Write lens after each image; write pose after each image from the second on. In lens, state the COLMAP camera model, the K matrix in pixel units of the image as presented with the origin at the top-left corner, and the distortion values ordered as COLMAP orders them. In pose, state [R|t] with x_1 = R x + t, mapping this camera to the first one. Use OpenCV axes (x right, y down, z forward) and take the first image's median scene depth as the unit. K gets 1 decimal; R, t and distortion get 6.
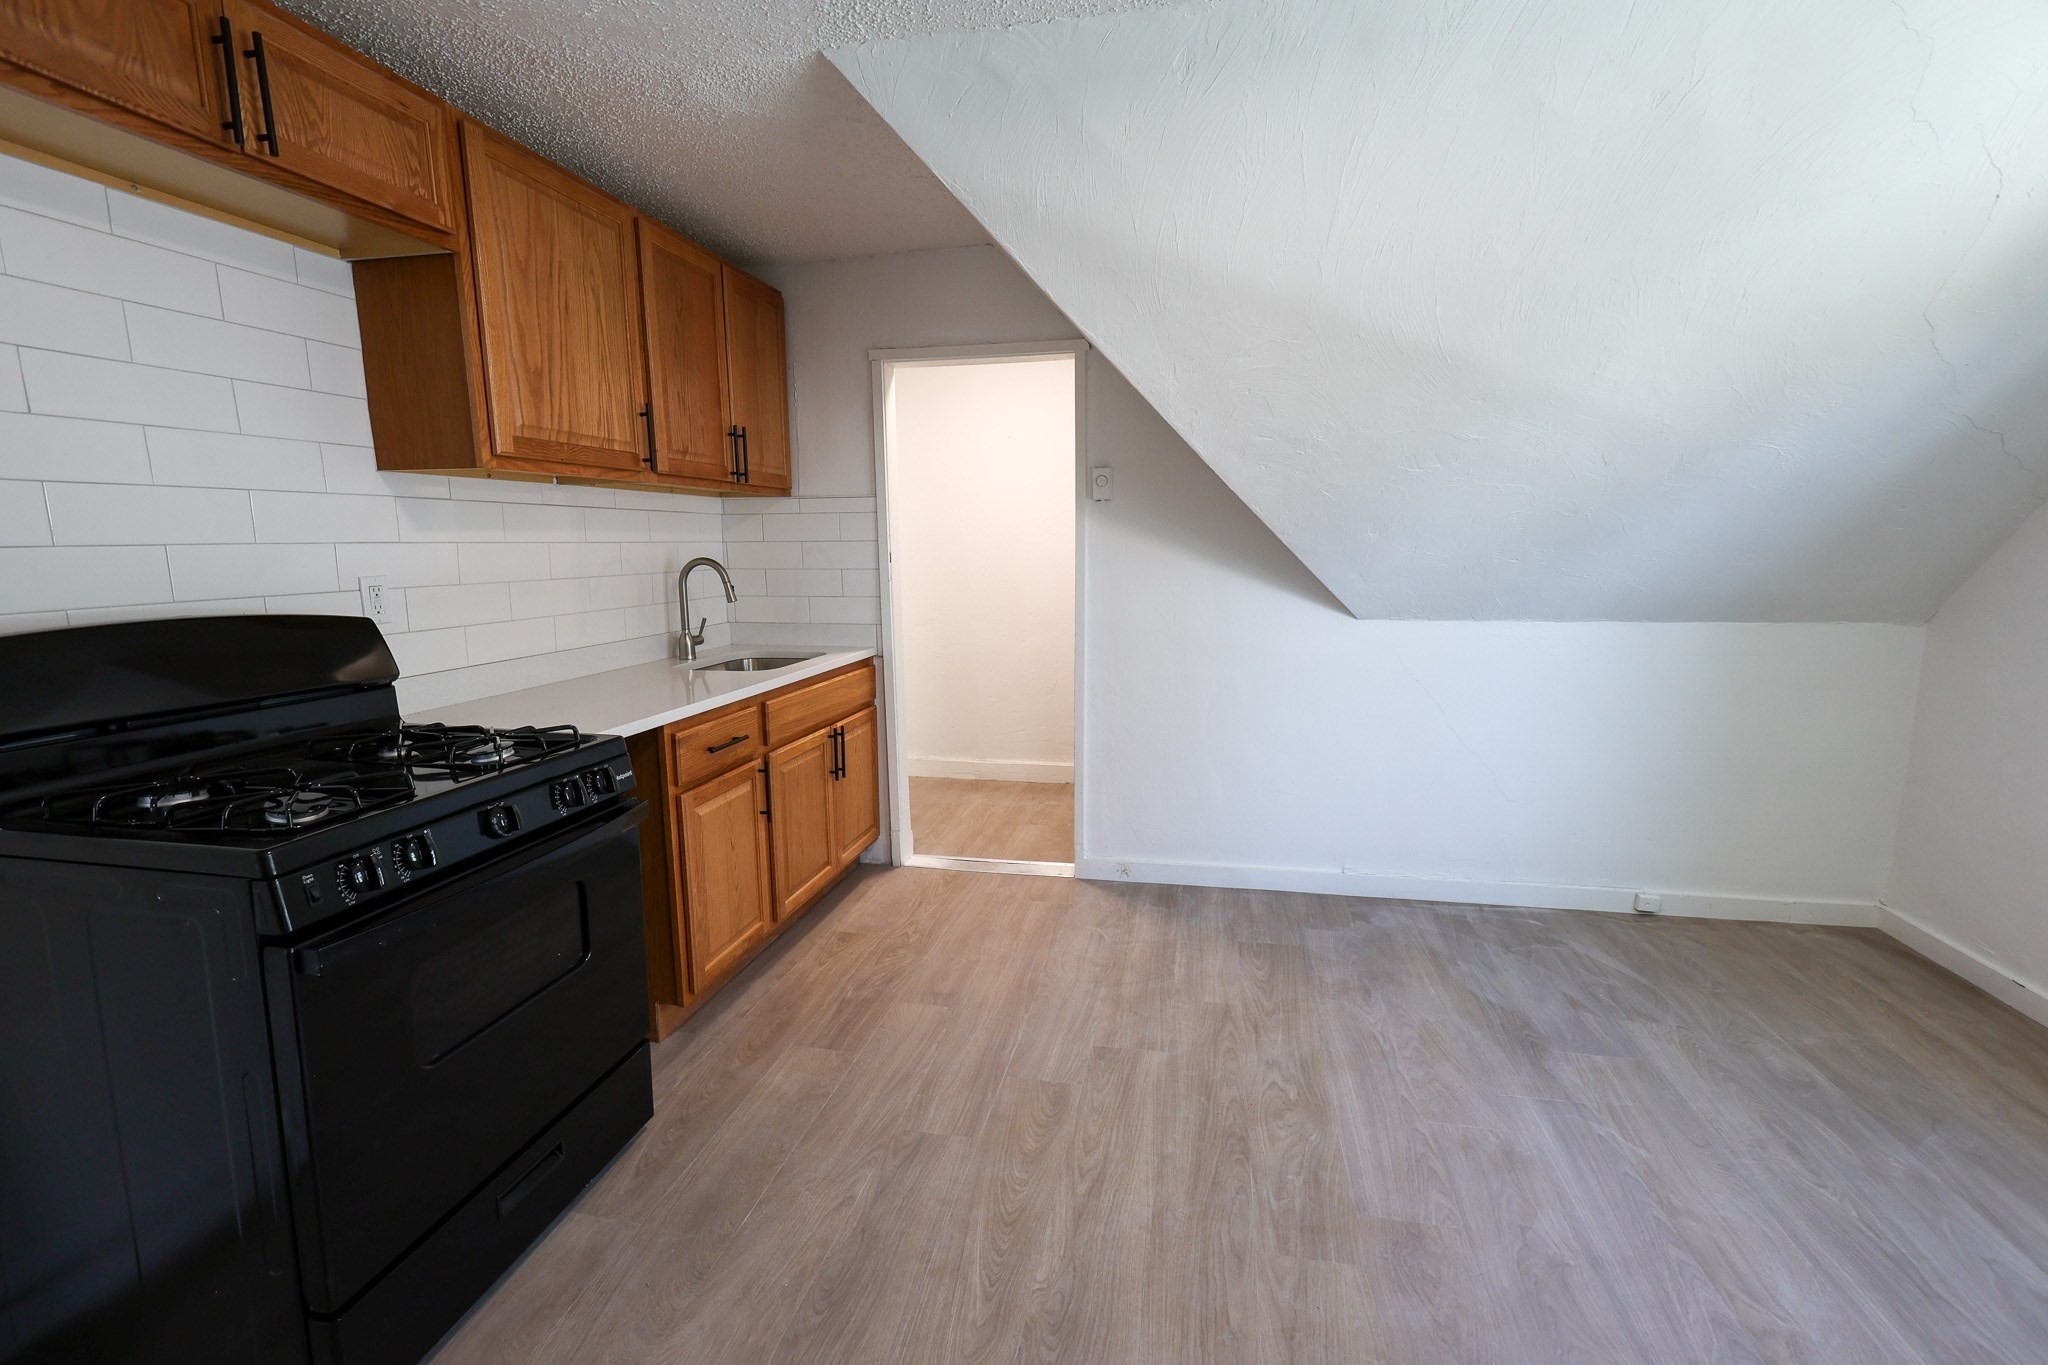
lens RADIAL K [[887.6, 0, 1029.8], [0, 887.6, 683.5], [0, 0, 1]] dist [0.002738, 0.000057]
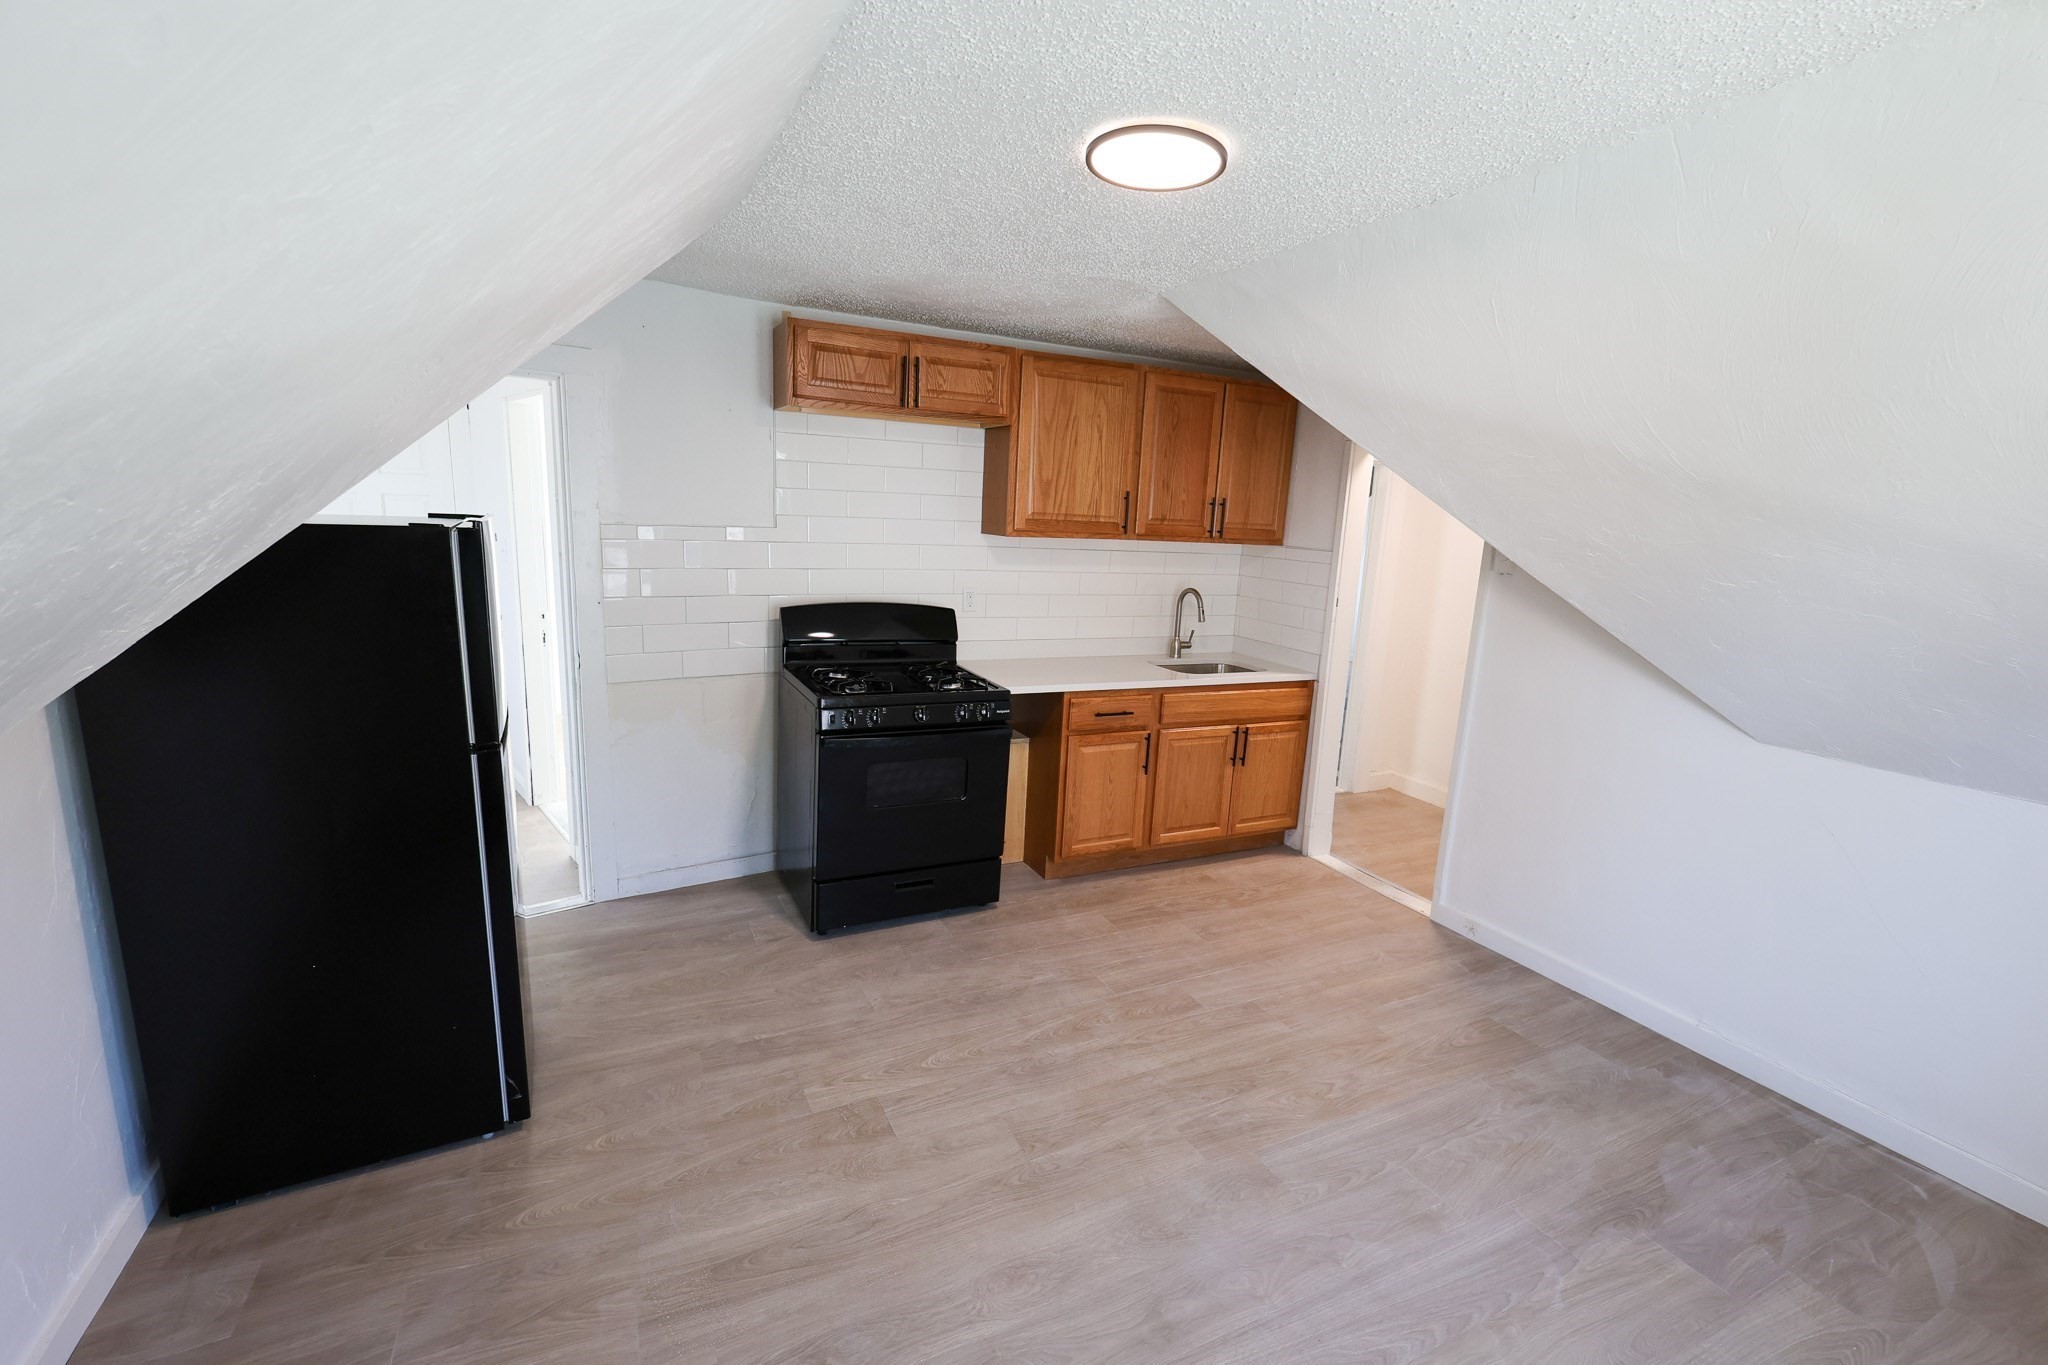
lens RADIAL K [[887.6, 0, 1029.8], [0, 887.6, 683.5], [0, 0, 1]] dist [0.002738, 0.000057]
pose [[0.613377, 0.188794, -0.766894, 0.681195], [-0.178920, 0.978980, 0.097902, -0.099708], [0.769257, 0.077162, 0.634263, -0.093034]]
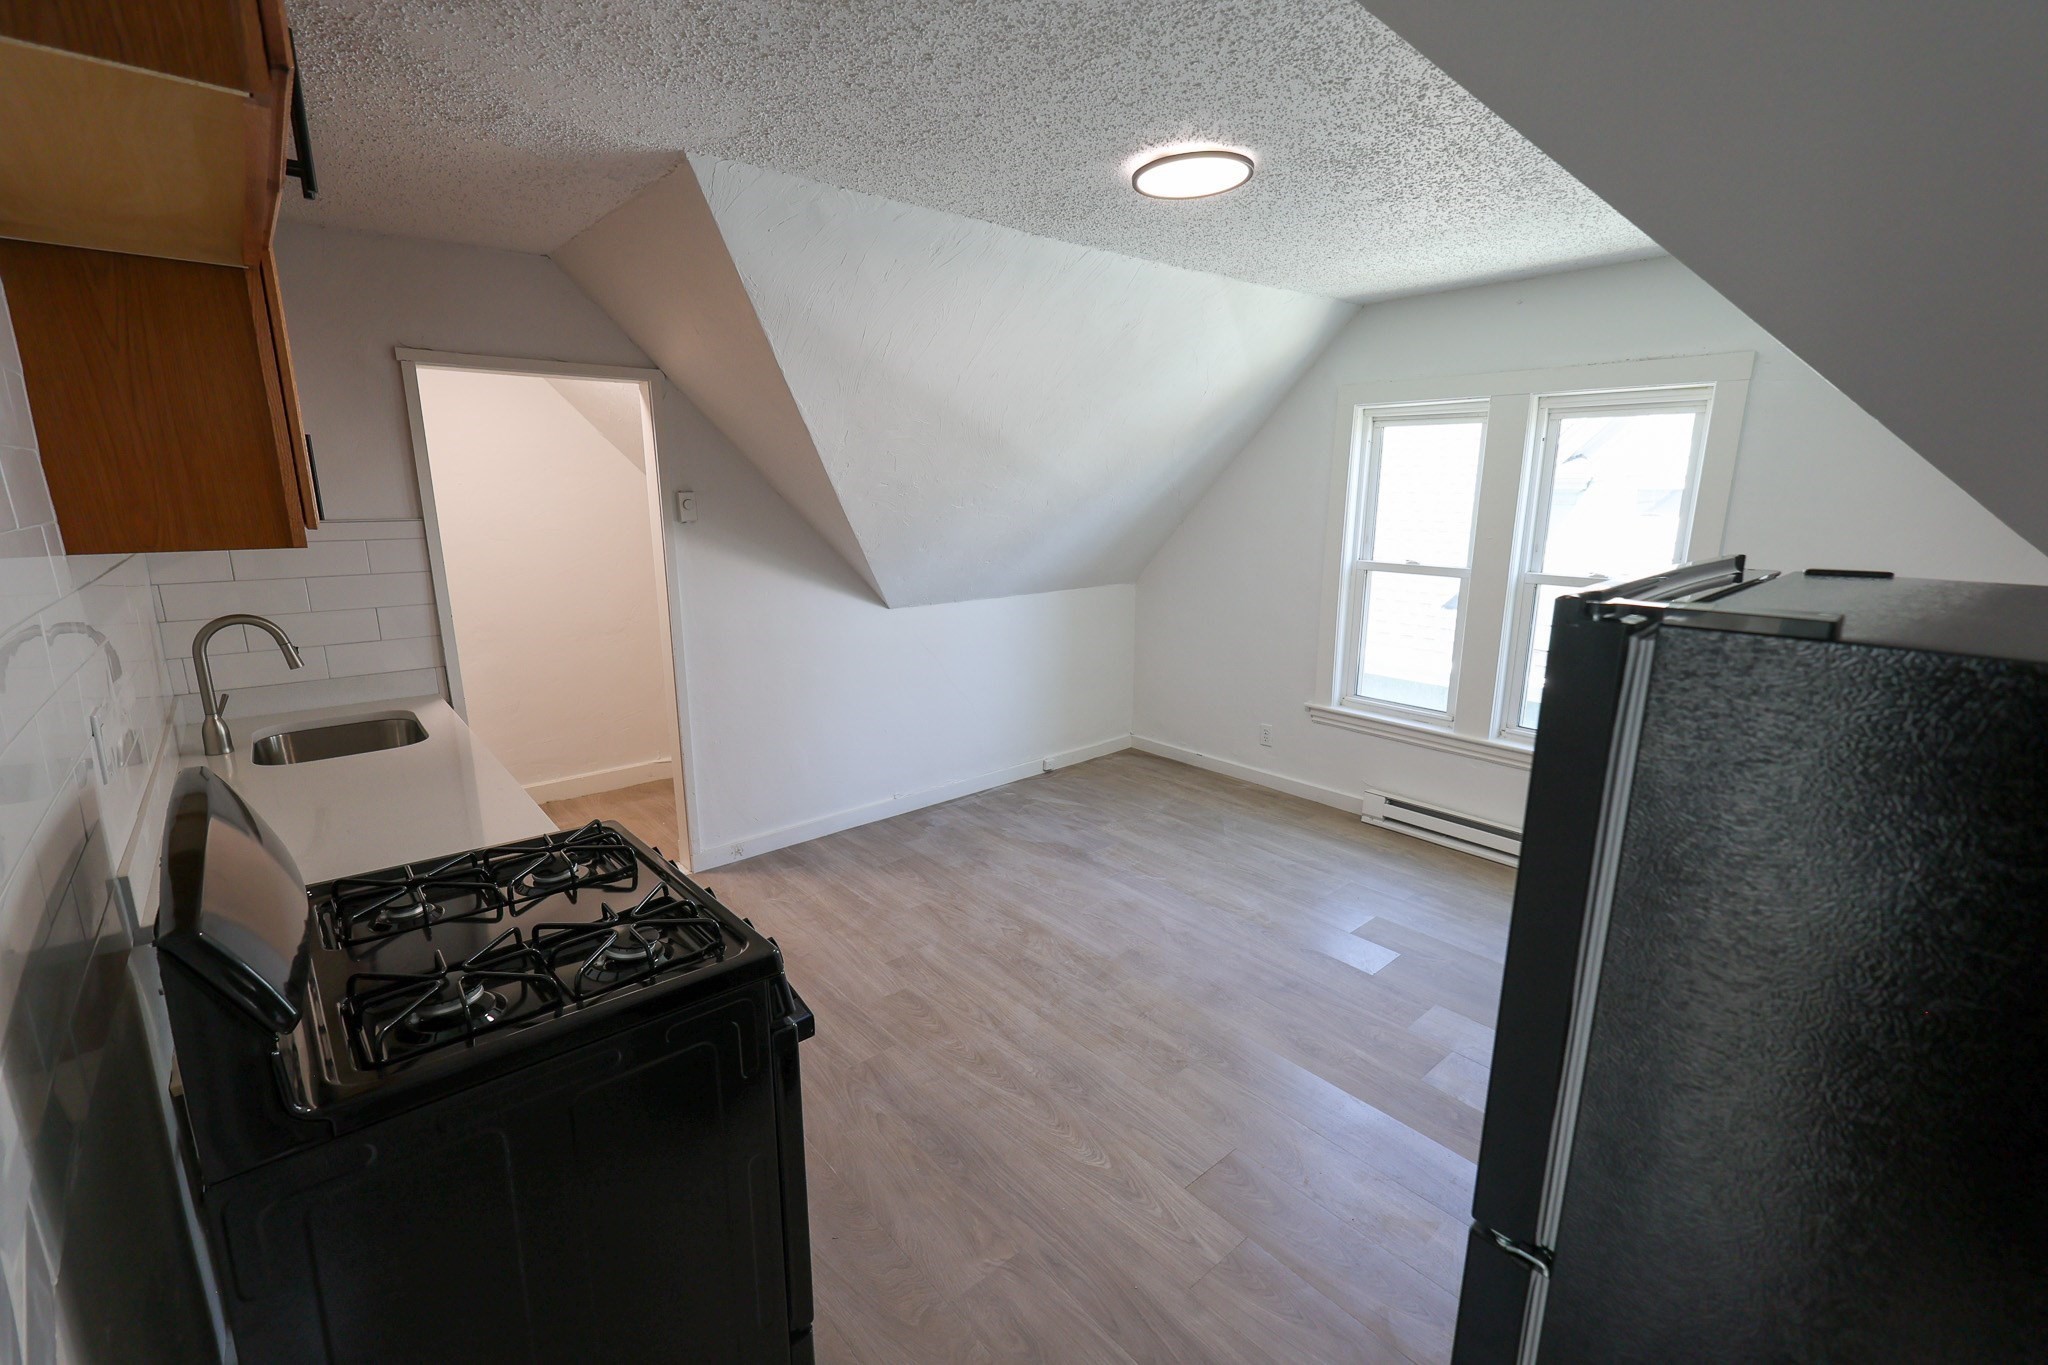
lens RADIAL K [[887.6, 0, 1029.8], [0, 887.6, 683.5], [0, 0, 1]] dist [0.002738, 0.000057]
pose [[0.608663, -0.165965, 0.775877, -0.647555], [0.122775, 0.985801, 0.114554, -0.103911], [-0.783872, 0.025534, 0.620397, 0.013924]]
